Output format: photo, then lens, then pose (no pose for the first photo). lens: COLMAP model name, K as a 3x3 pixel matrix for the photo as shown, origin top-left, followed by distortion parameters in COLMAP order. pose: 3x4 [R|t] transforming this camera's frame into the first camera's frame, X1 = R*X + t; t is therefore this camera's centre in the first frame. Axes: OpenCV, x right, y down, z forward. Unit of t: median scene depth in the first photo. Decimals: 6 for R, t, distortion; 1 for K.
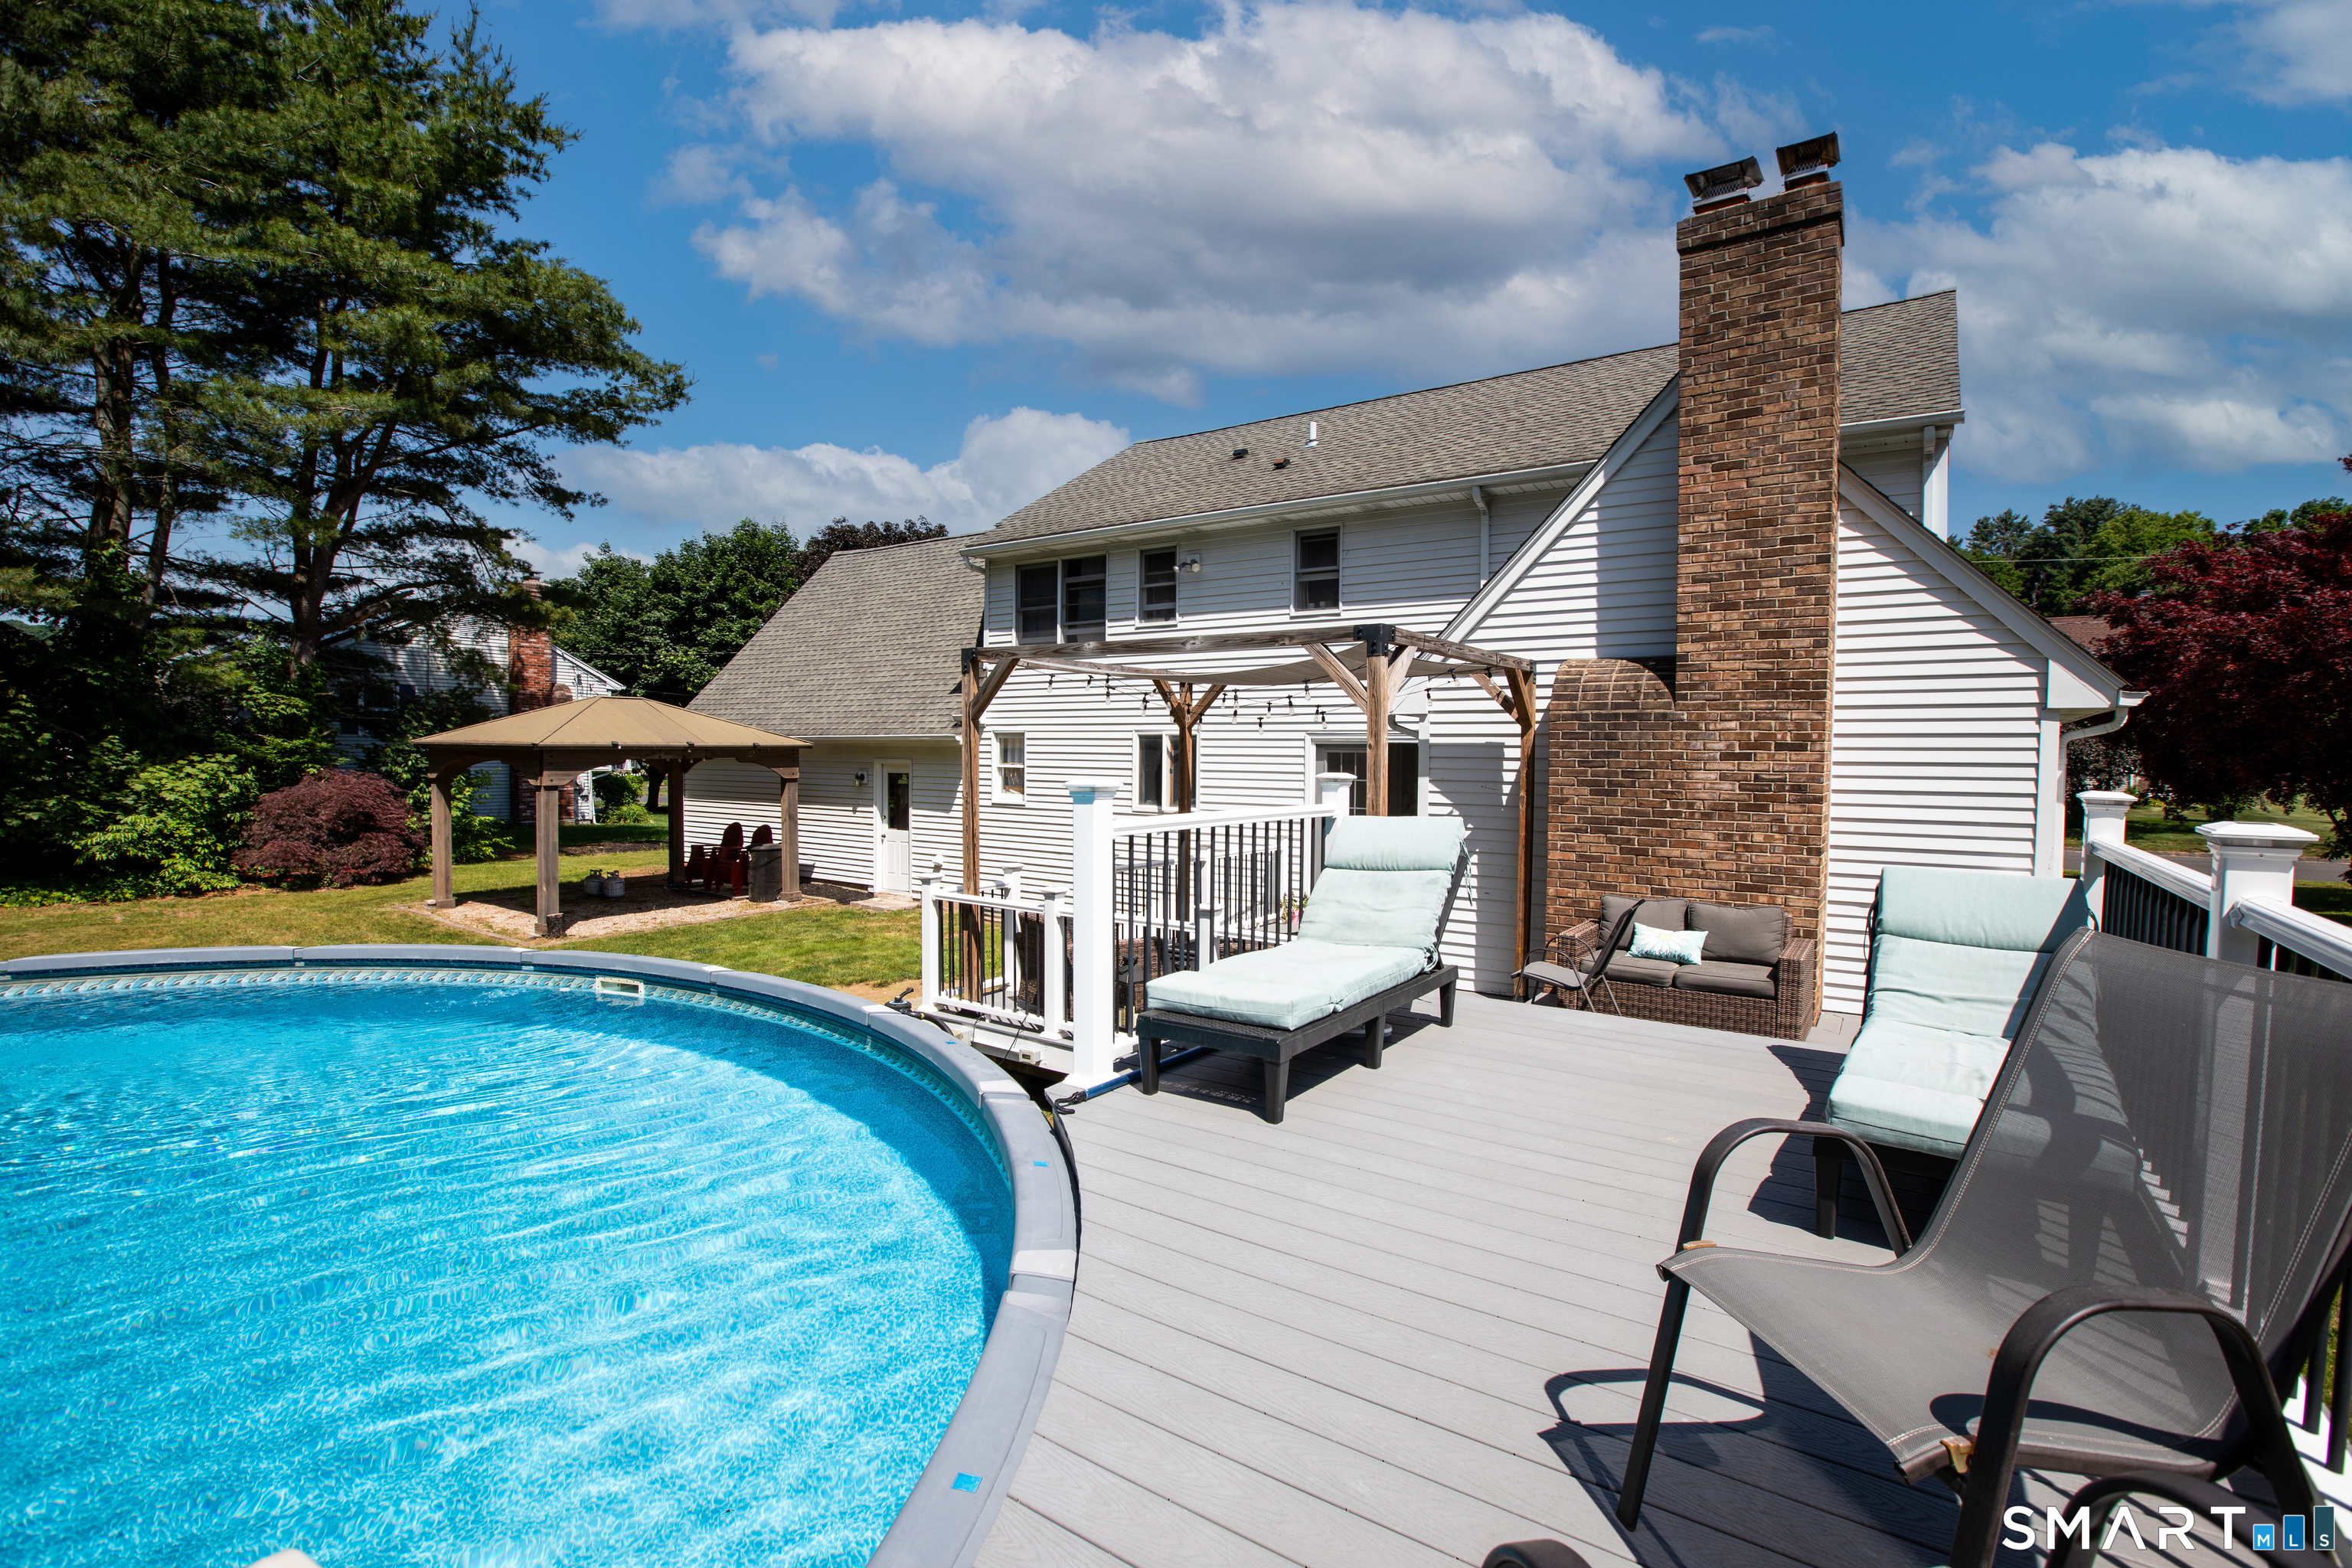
lens RADIAL K [[1045.7, 0, 1176.0], [0, 1045.7, 784.0], [0, 0, 1]] dist [-0.017906, 0.000138]
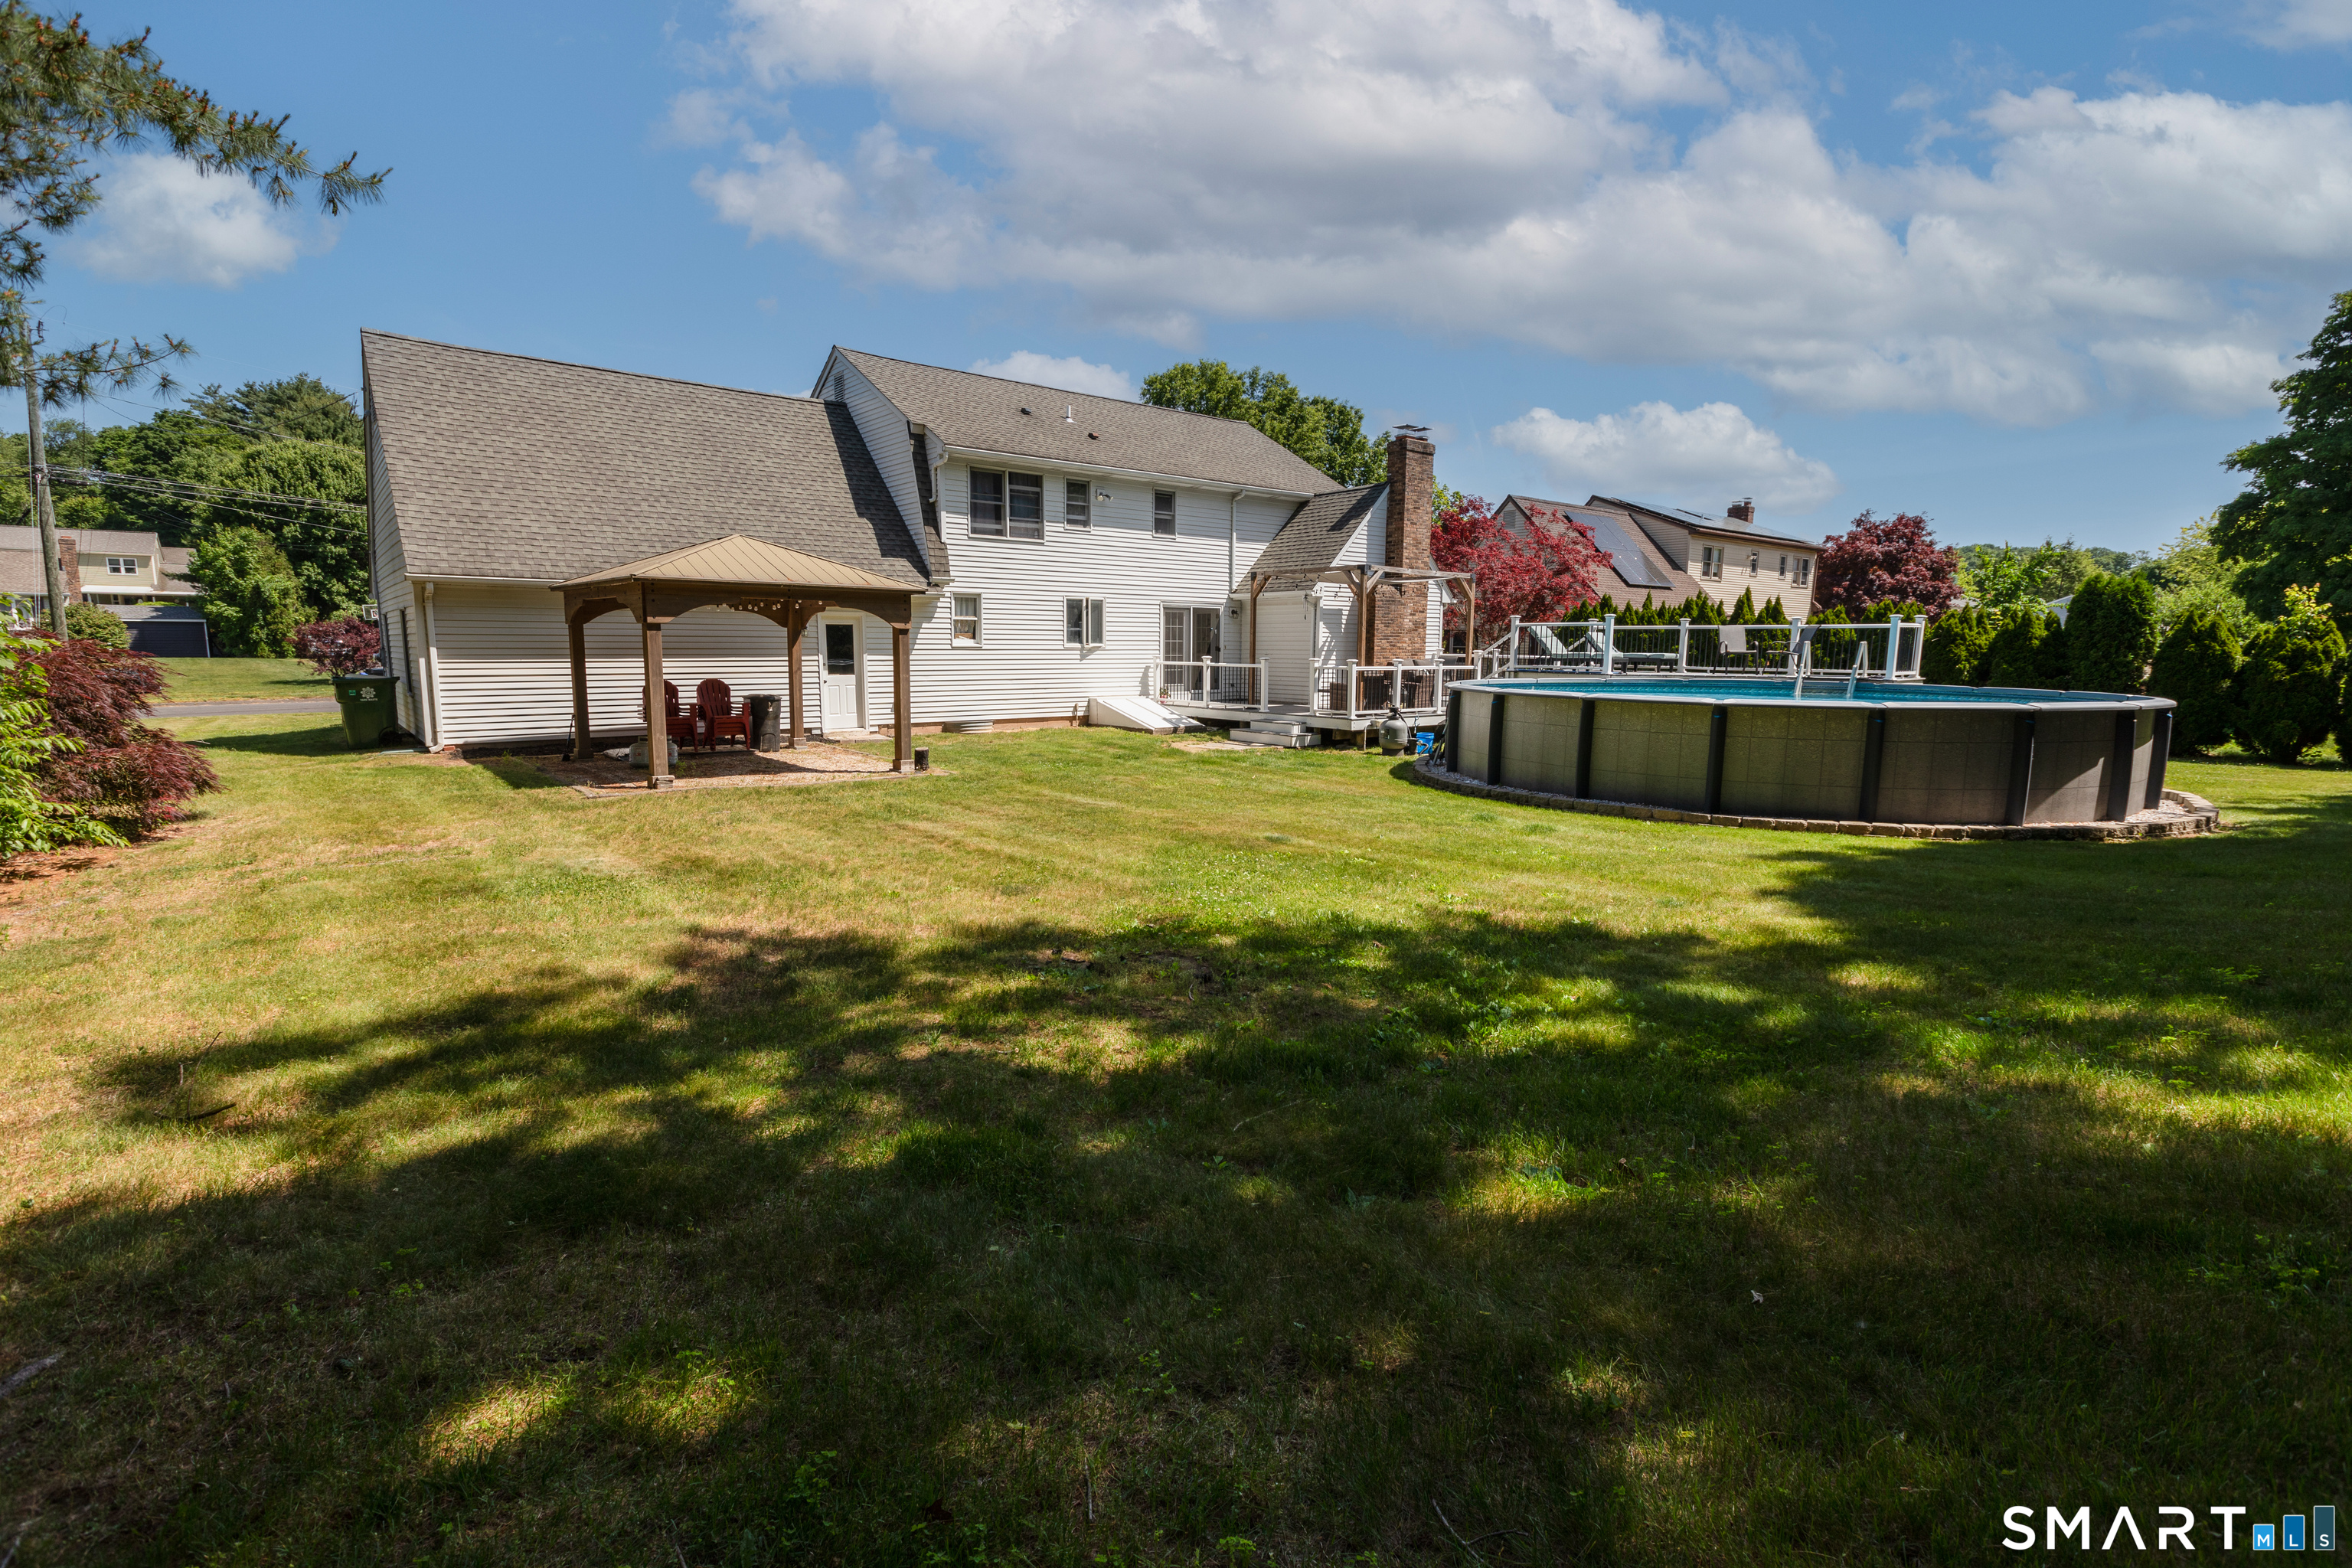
lens RADIAL K [[1045.7, 0, 1176.0], [0, 1045.7, 784.0], [0, 0, 1]] dist [-0.017906, 0.000138]
pose [[0.320852, -0.123988, 0.938979, -1.478294], [0.030789, 0.992236, 0.120499, 0.043690], [-0.946629, -0.009752, 0.322178, 0.342168]]
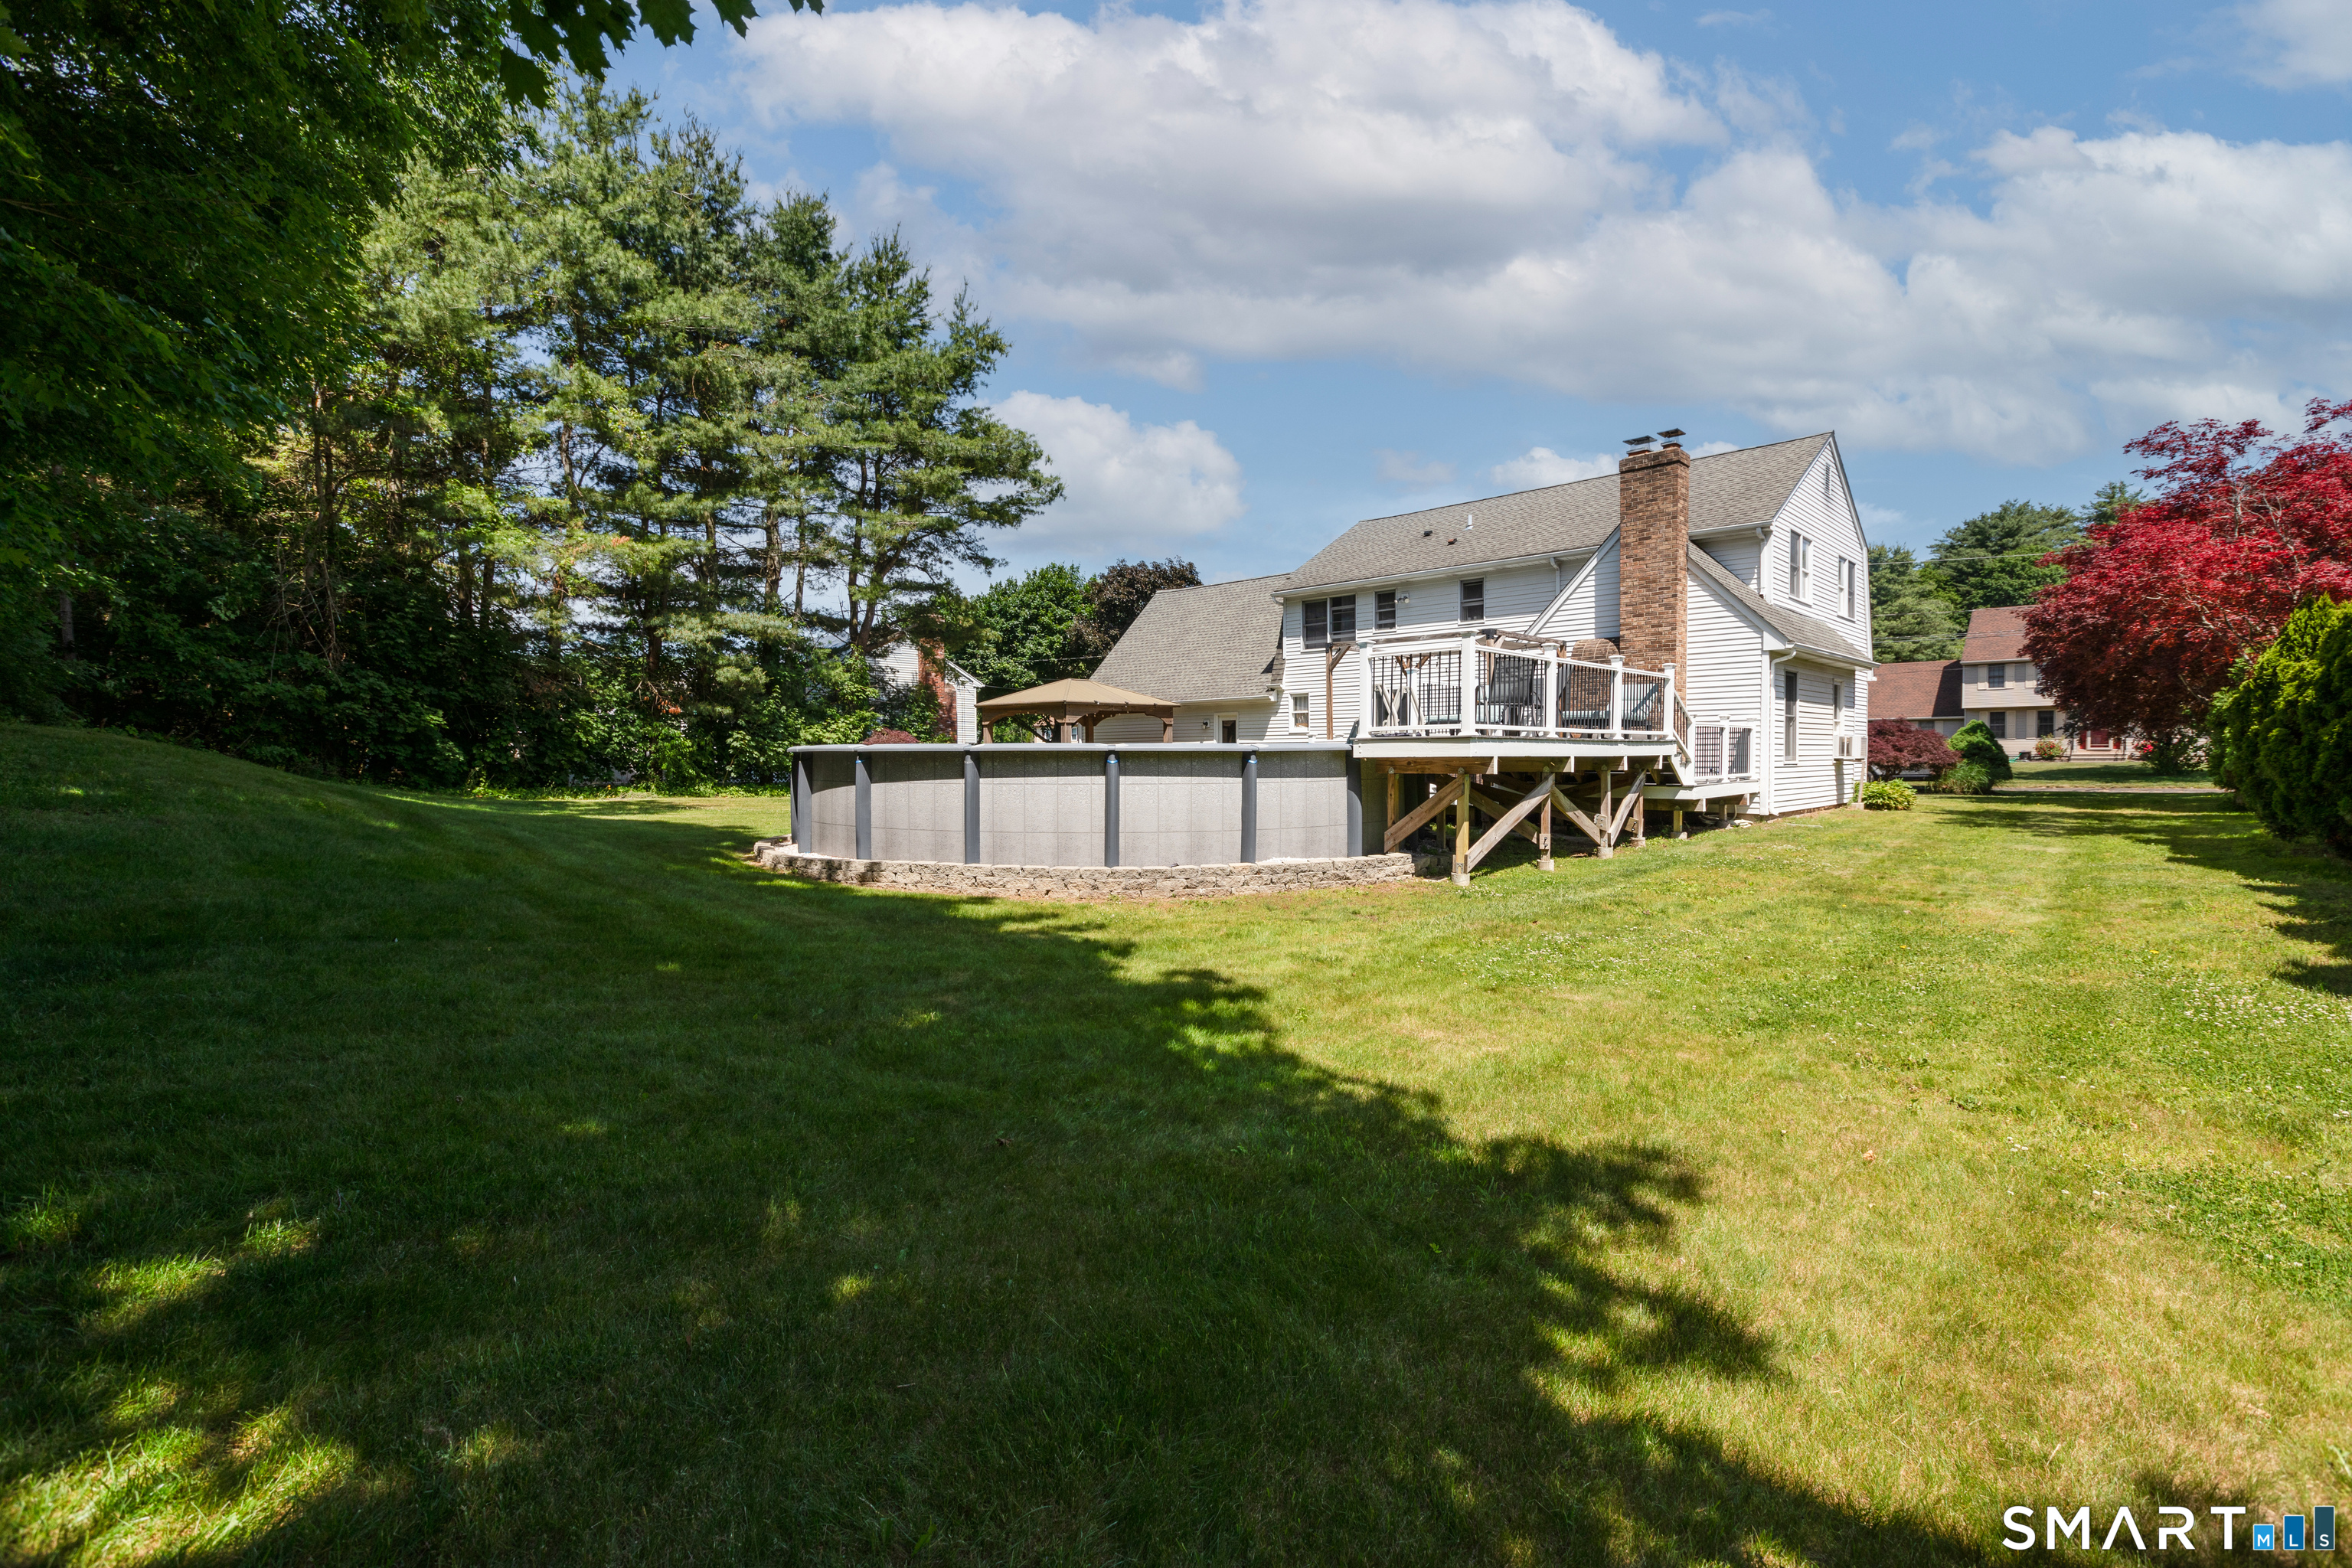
lens RADIAL K [[1061.6, 0, 1176.0], [0, 1061.6, 784.0], [0, 0, 1]] dist [0.026200, 0.000046]
pose [[0.988681, -0.010786, -0.149644, -0.105324], [0.009222, 0.999895, -0.011143, 0.139010], [0.149748, 0.009637, 0.988677, -0.935663]]
